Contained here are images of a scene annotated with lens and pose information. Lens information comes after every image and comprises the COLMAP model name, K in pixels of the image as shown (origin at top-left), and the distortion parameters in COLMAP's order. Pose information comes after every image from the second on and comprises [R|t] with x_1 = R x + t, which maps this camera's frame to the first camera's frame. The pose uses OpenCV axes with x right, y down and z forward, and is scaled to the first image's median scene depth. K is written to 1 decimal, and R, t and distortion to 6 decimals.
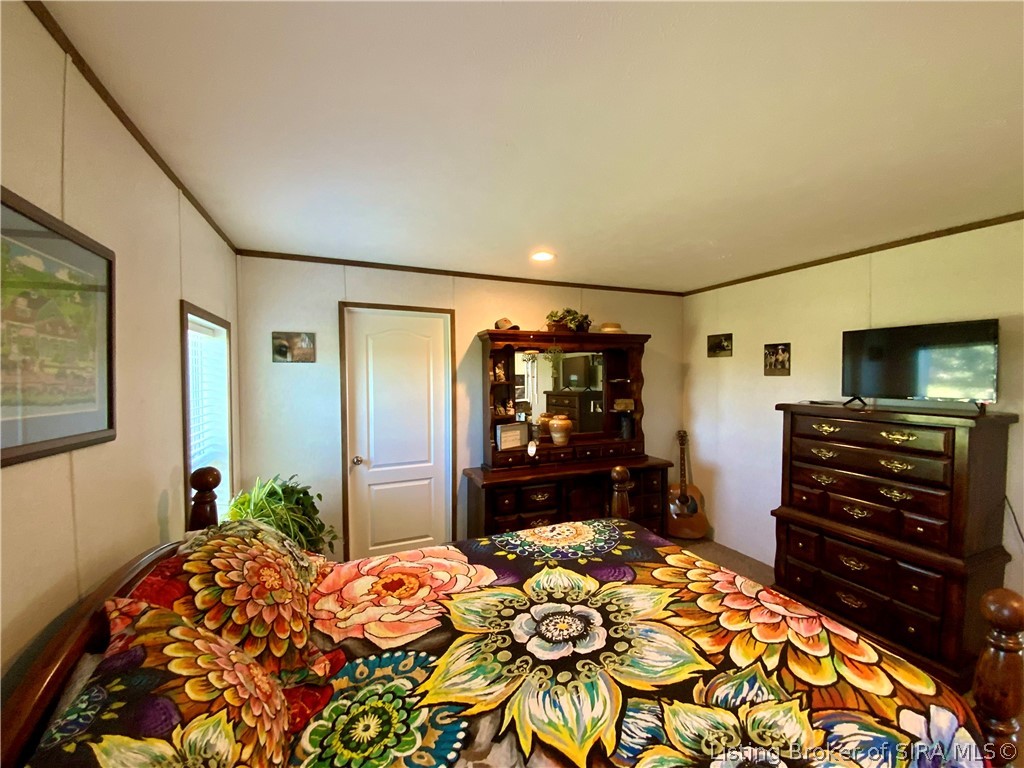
lens RADIAL K [[413.2, 0, 515.7], [0, 413.2, 378.9], [0, 0, 1]] dist [0.007544, -0.008395]
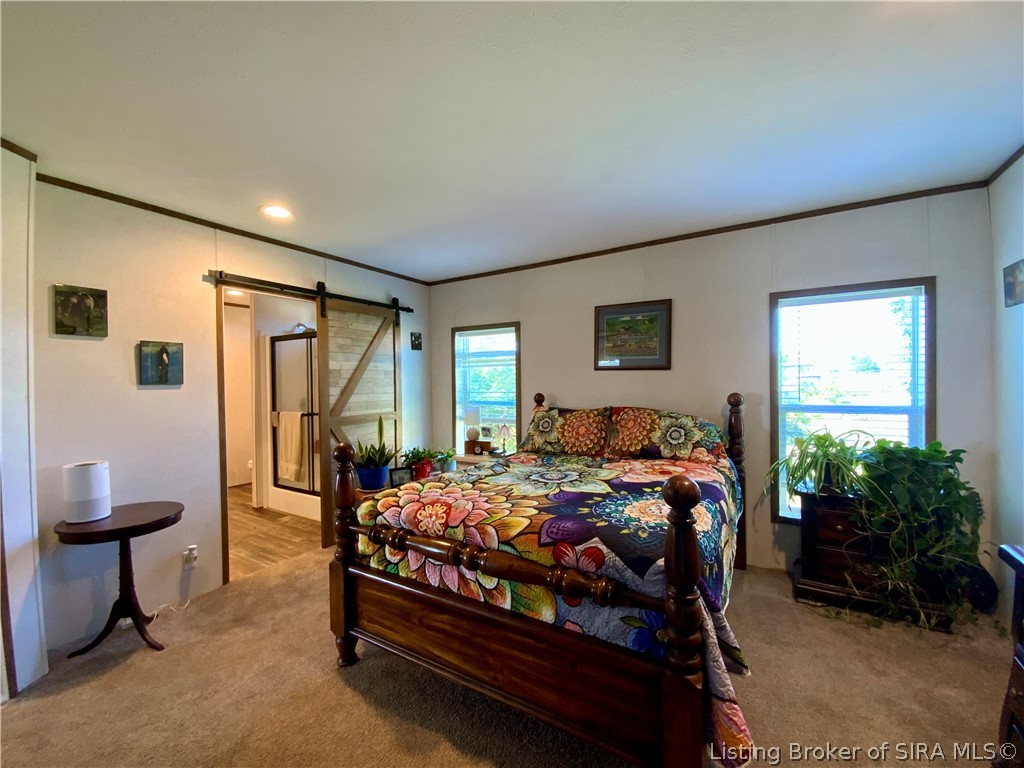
lens RADIAL K [[413.2, 0, 511.6], [0, 413.2, 387.1], [0, 0, 1]] dist [0.007544, -0.008395]
pose [[-0.815115, 0.024735, -0.578770, 1.065815], [0.010761, 0.999562, 0.027563, 0.131016], [0.579199, 0.016239, -0.815025, 1.934370]]
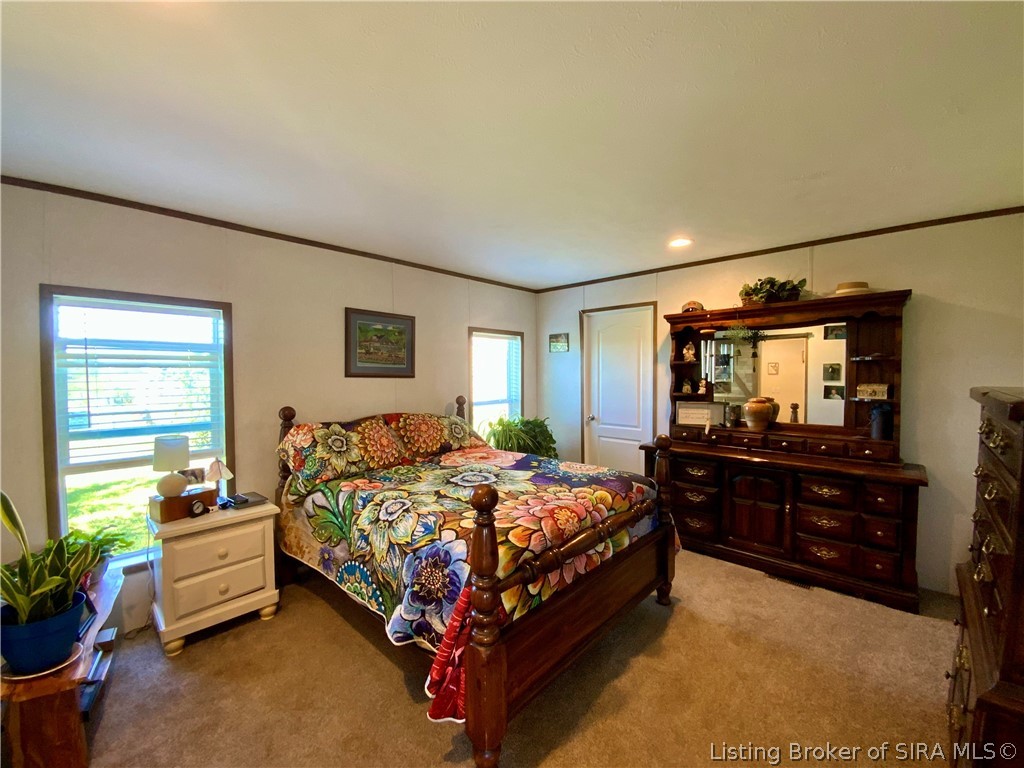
lens RADIAL K [[413.2, 0, 515.6], [0, 413.2, 387.2], [0, 0, 1]] dist [0.007544, -0.008395]
pose [[0.409940, 0.031663, -0.911563, 1.610388], [-0.005762, 0.999467, 0.032125, 0.085231], [0.912094, -0.007917, 0.409904, 0.314526]]
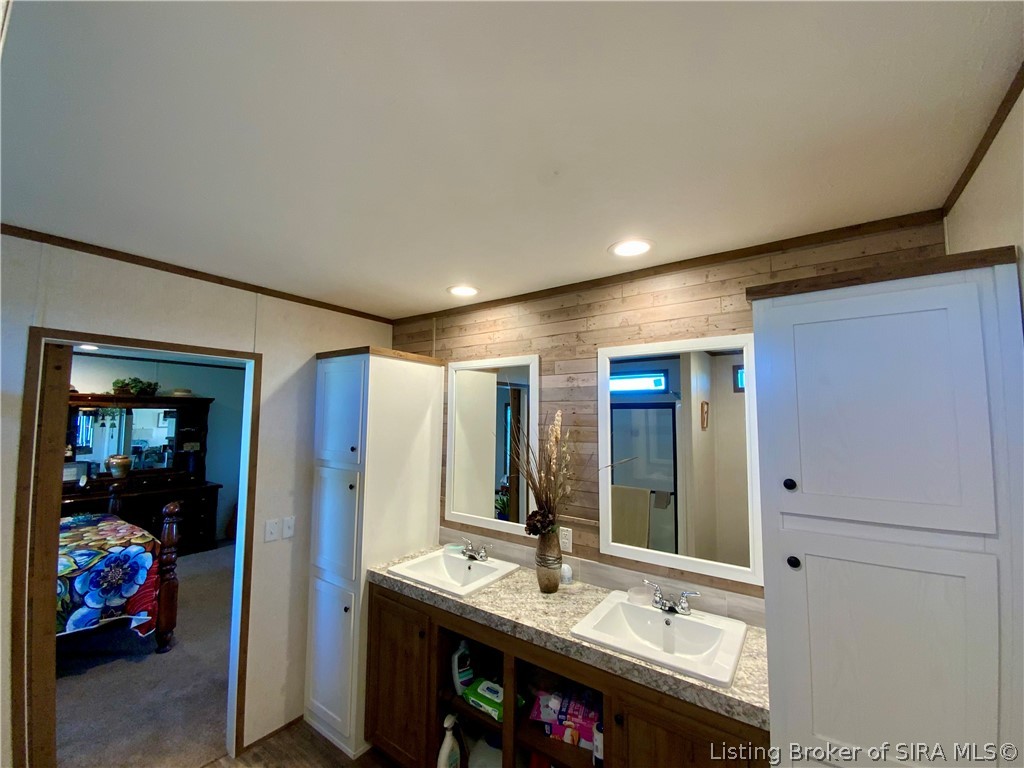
lens RADIAL K [[413.2, 0, 512.7], [0, 413.2, 384.4], [0, 0, 1]] dist [0.007544, -0.008395]
pose [[0.850057, 0.050850, 0.524231, 1.073116], [-0.003879, 0.995906, -0.090312, -0.062383], [-0.526677, 0.074737, 0.846774, -1.920284]]
